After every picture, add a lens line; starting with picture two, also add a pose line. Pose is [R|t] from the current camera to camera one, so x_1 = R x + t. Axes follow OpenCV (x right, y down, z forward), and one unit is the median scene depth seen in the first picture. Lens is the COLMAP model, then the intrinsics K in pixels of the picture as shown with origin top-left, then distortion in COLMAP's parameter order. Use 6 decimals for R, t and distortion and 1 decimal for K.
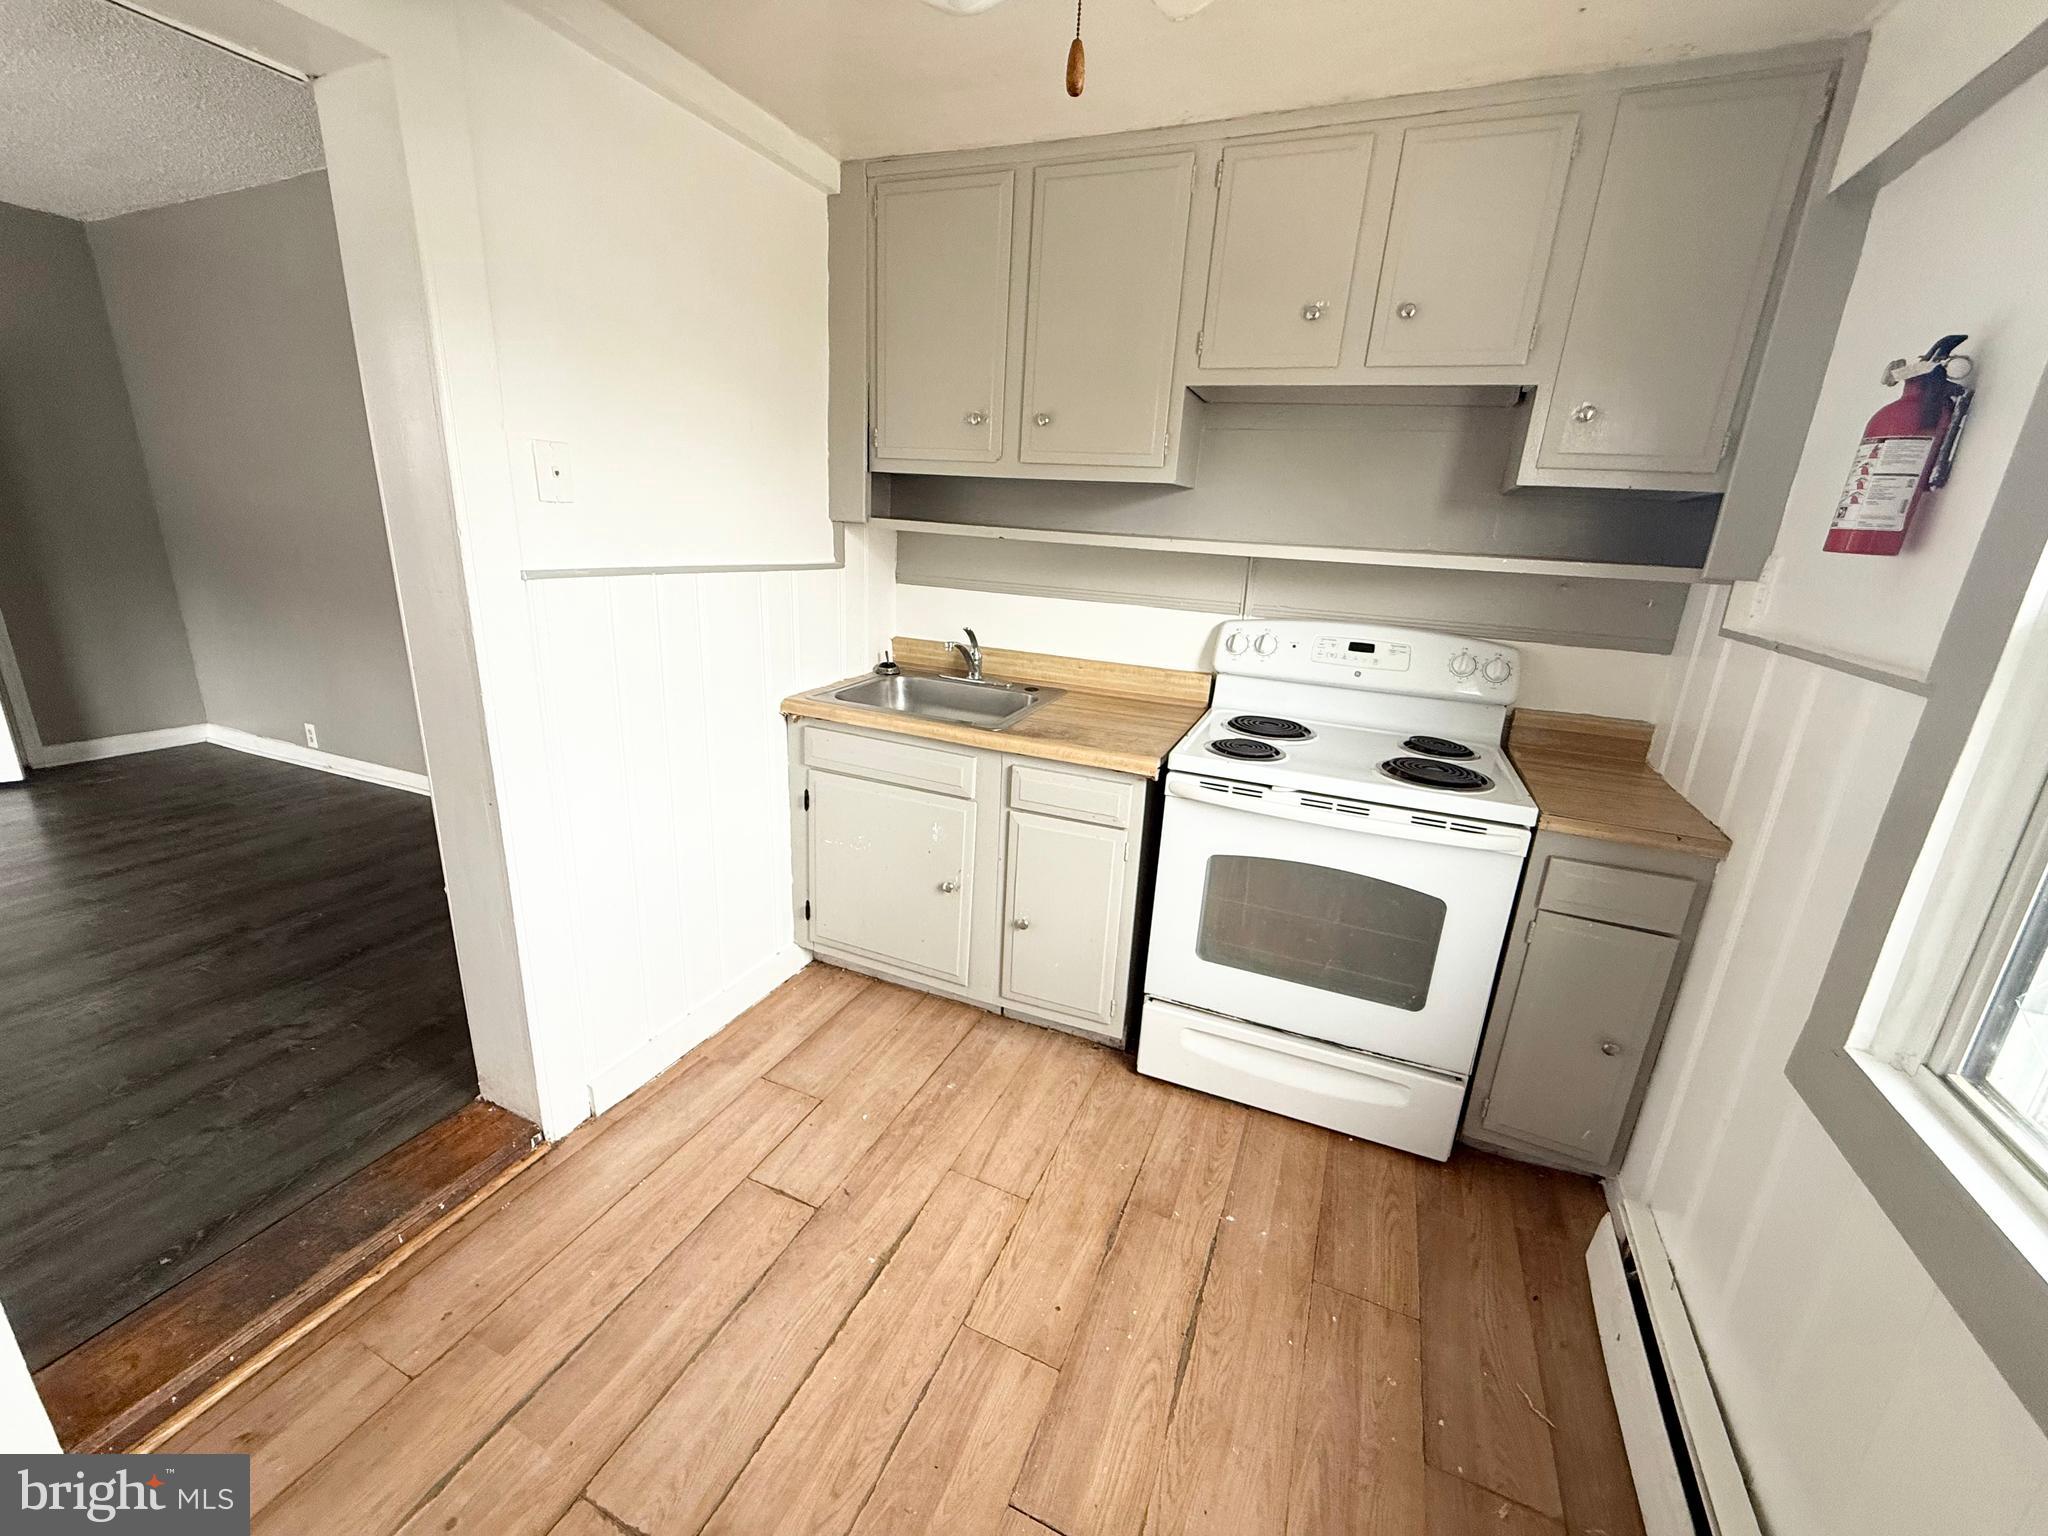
lens RADIAL K [[814.0, 0, 1020.0], [0, 814.0, 764.3], [0, 0, 1]] dist [-0.002483, -0.000085]
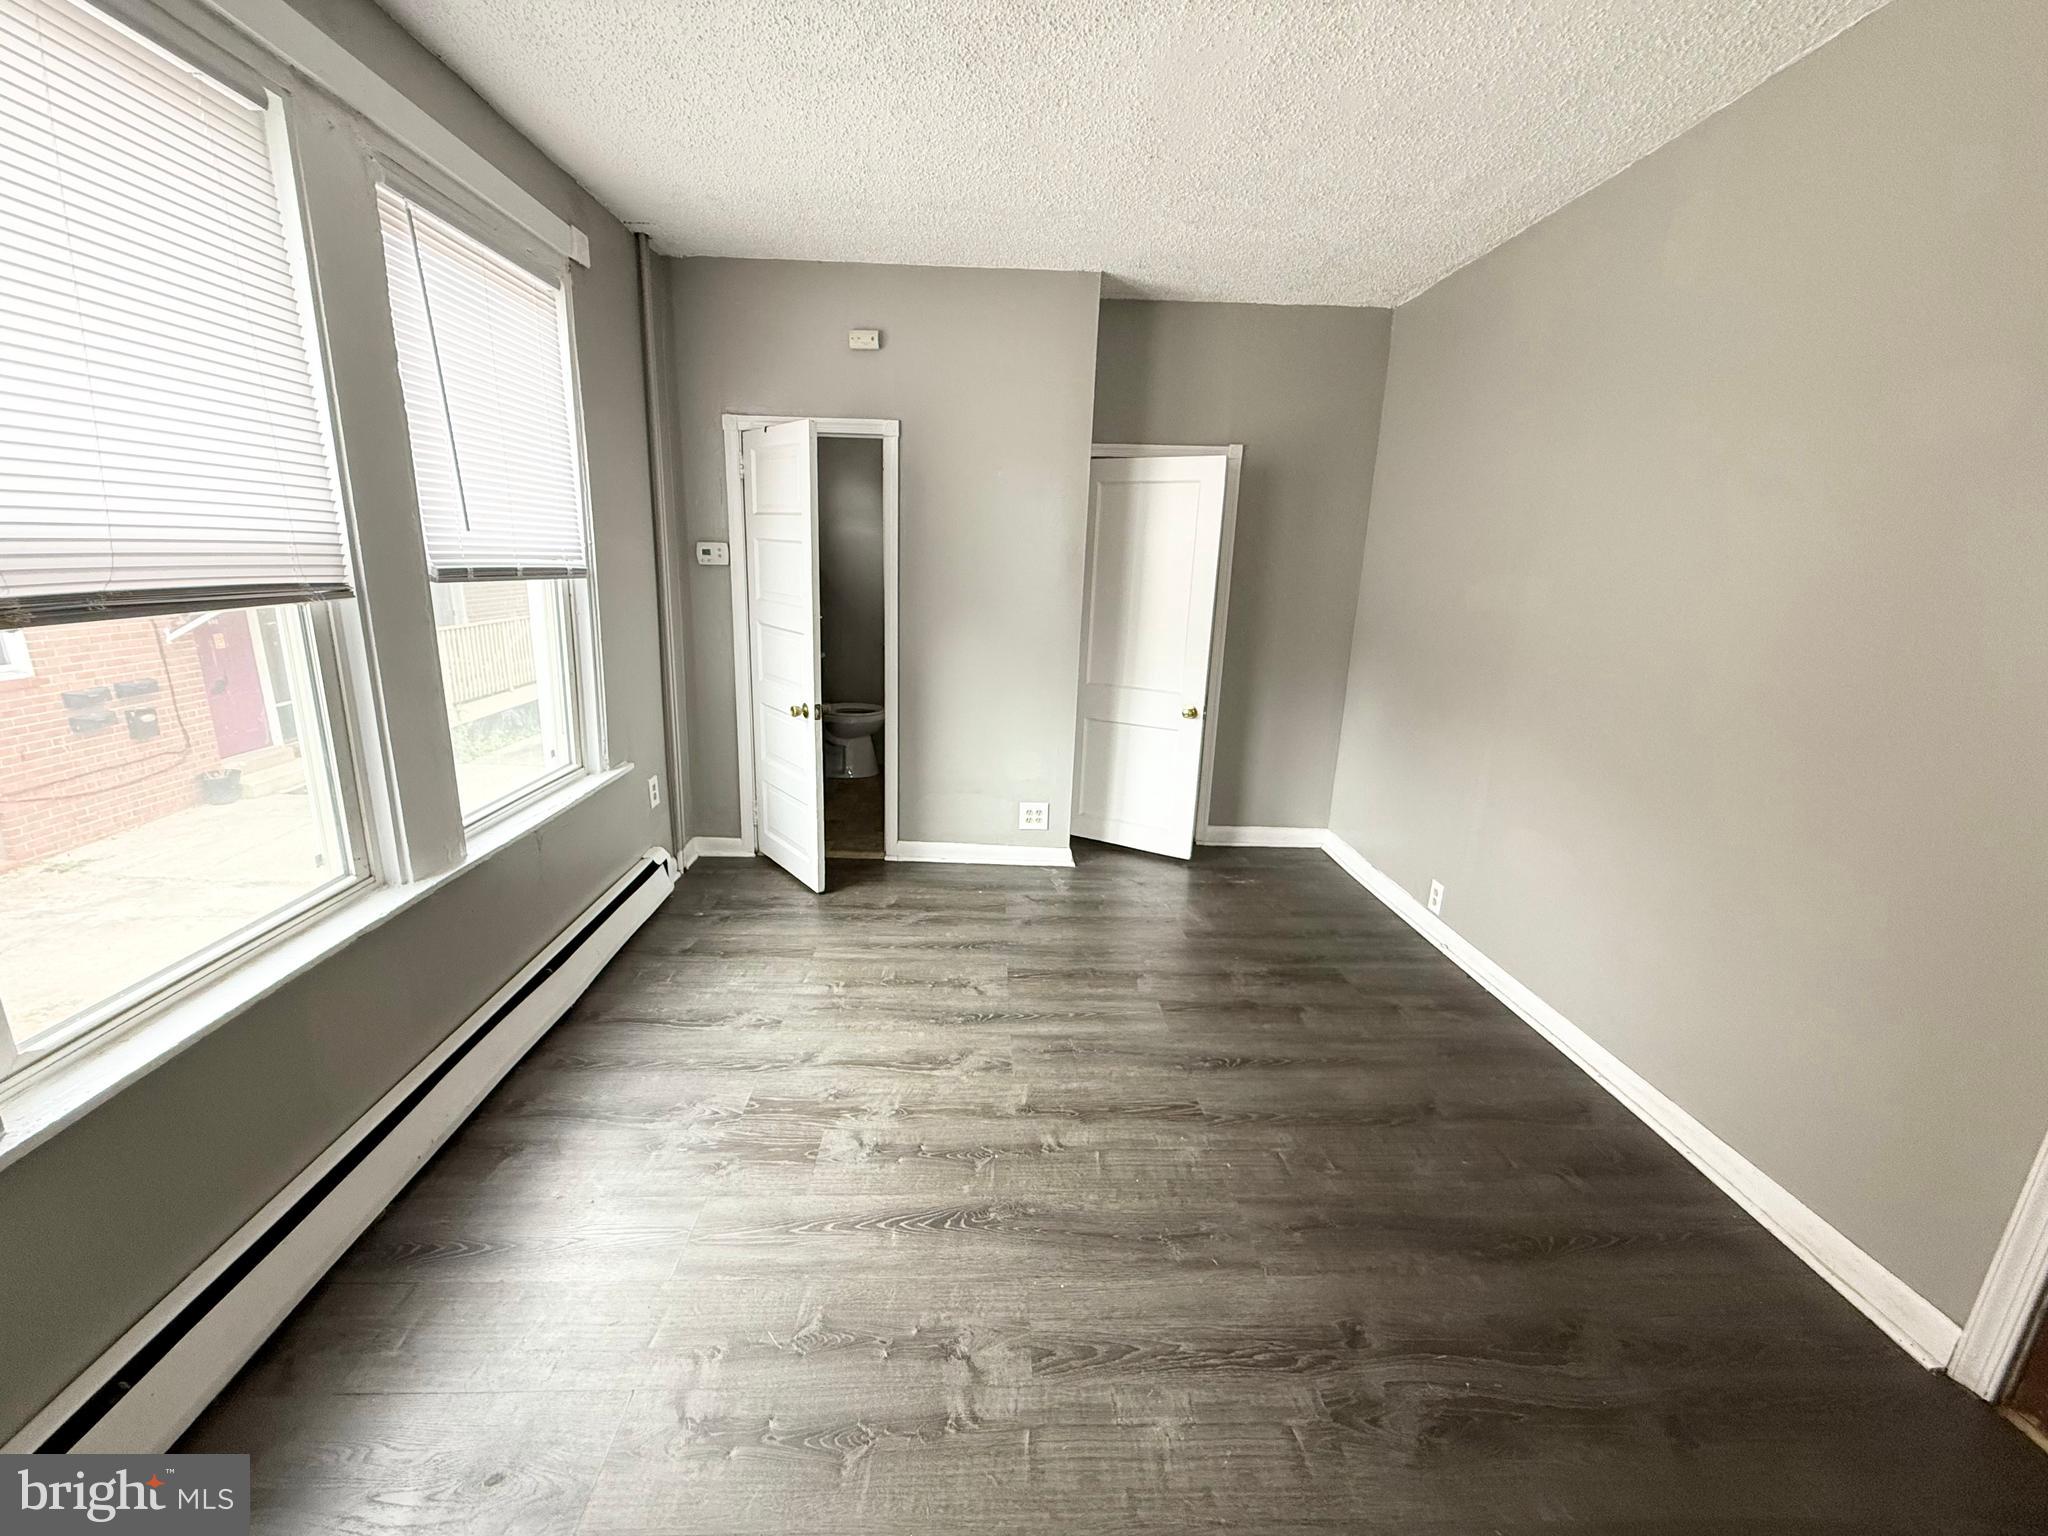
lens RADIAL K [[814.0, 0, 1016.0], [0, 814.0, 769.9], [0, 0, 1]] dist [-0.002483, -0.000085]
pose [[0.436135, 0.201356, -0.877064, -0.957119], [-0.266523, 0.959819, 0.087822, -0.275121], [0.859507, 0.195456, 0.472277, 0.651736]]
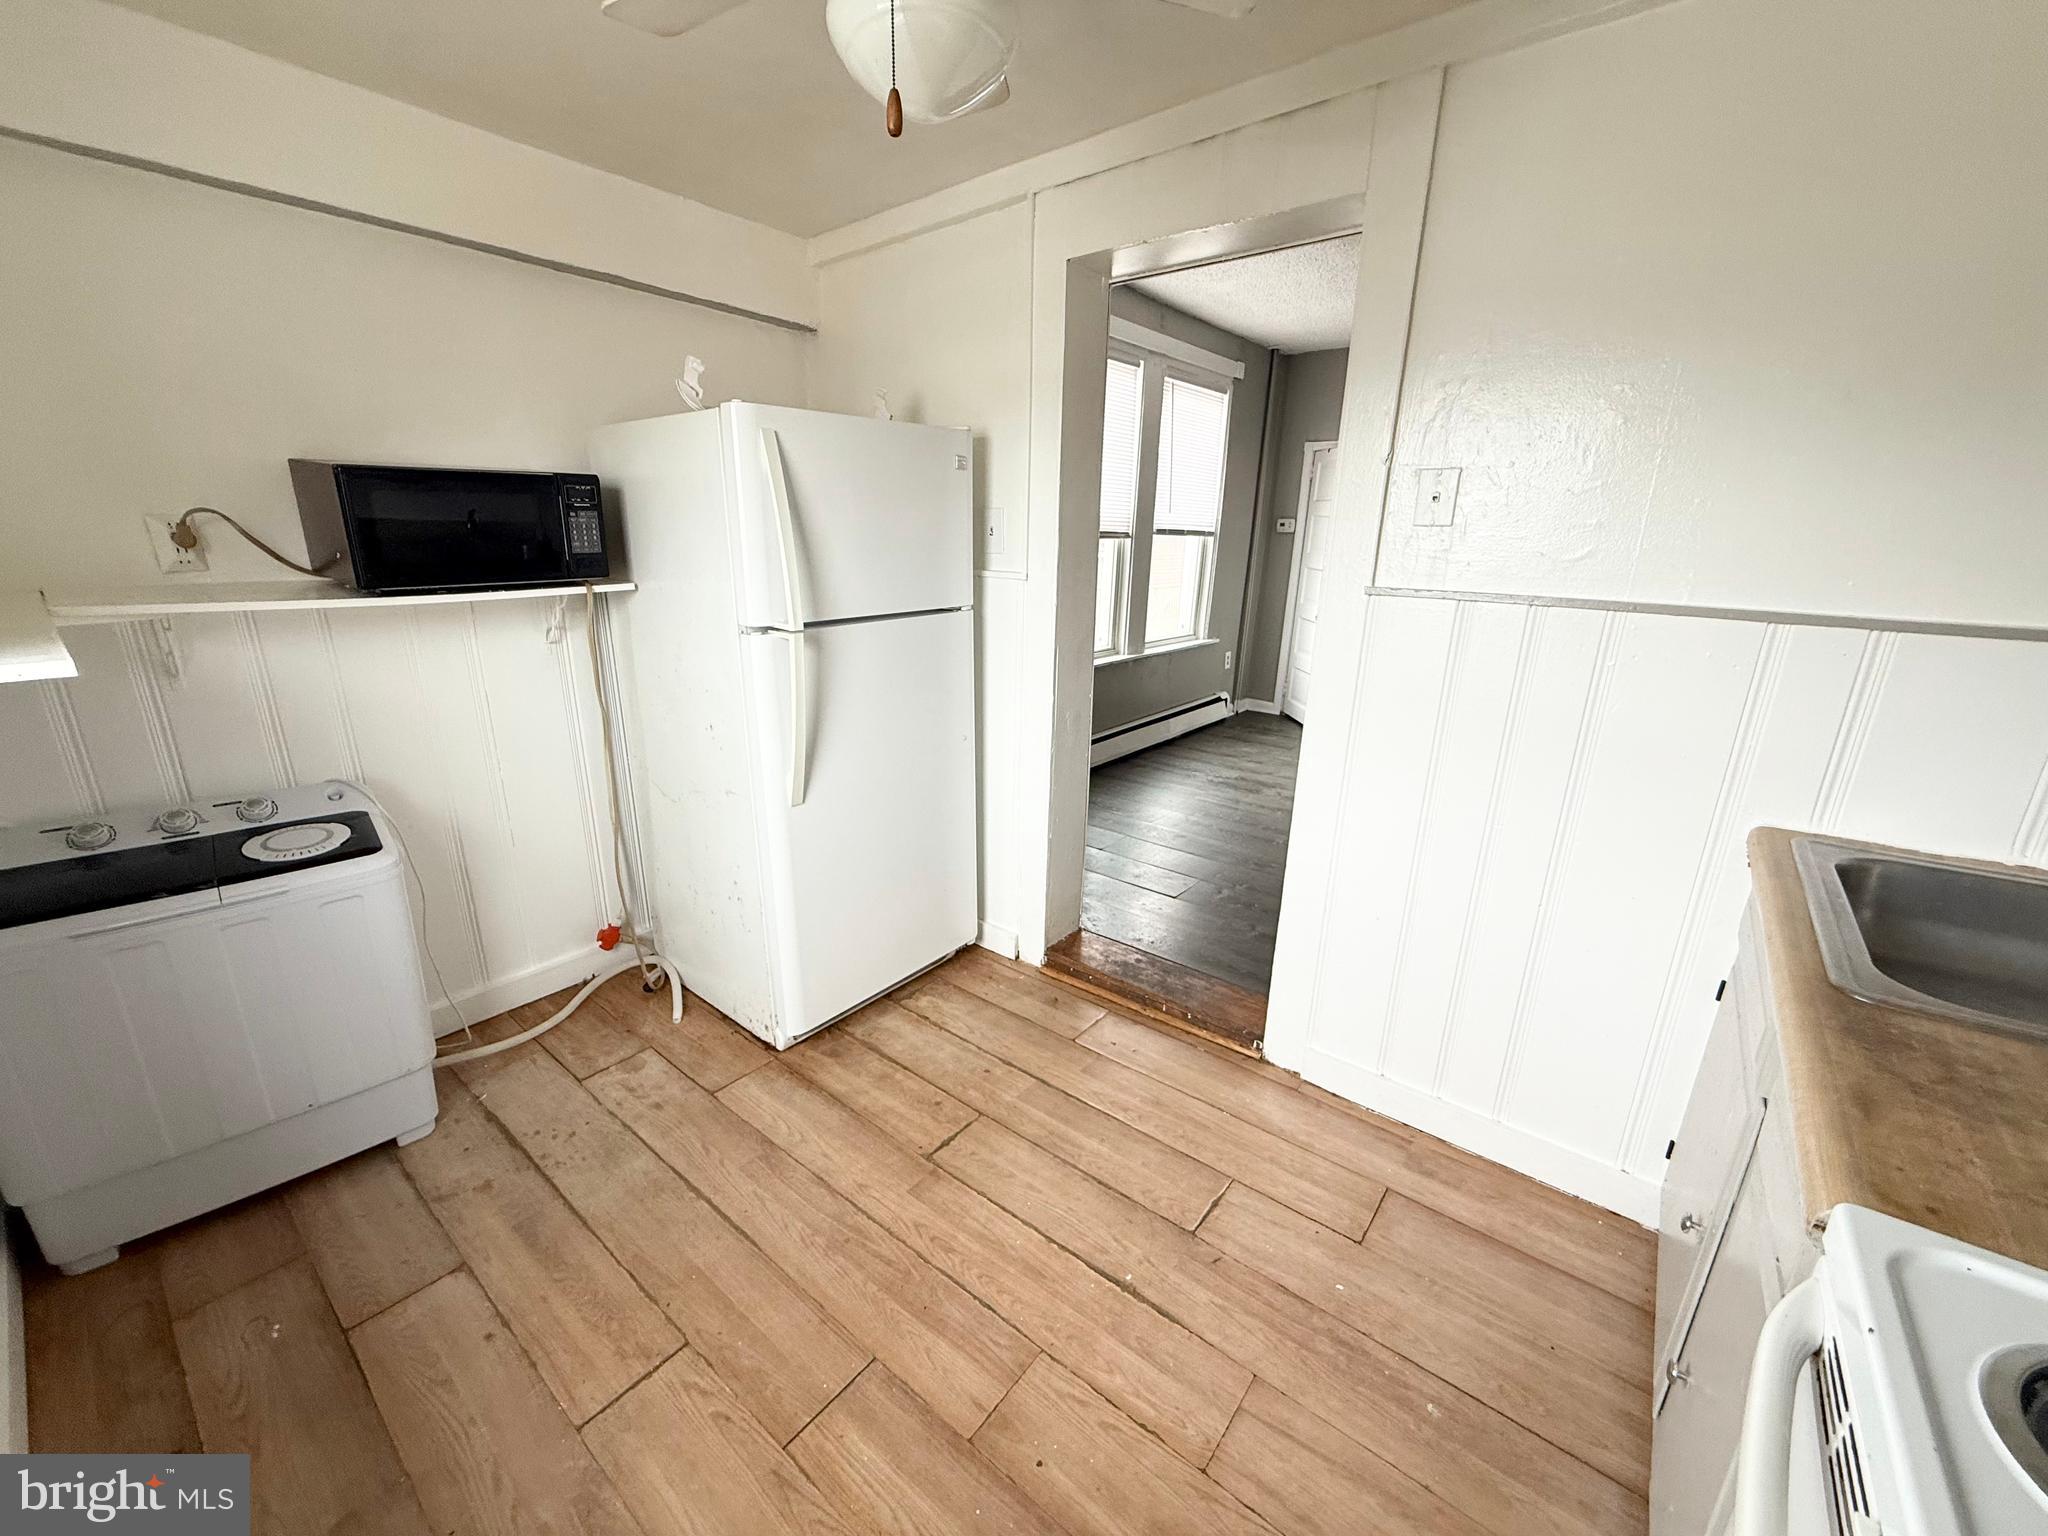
lens RADIAL K [[814.0, 0, 1013.4], [0, 814.0, 775.5], [0, 0, 1]] dist [-0.002483, -0.000085]
pose [[-0.268511, 0.233797, -0.934474, 0.593821], [-0.299487, 0.901760, 0.311667, -0.187085], [0.915538, 0.363549, -0.172114, 0.776600]]
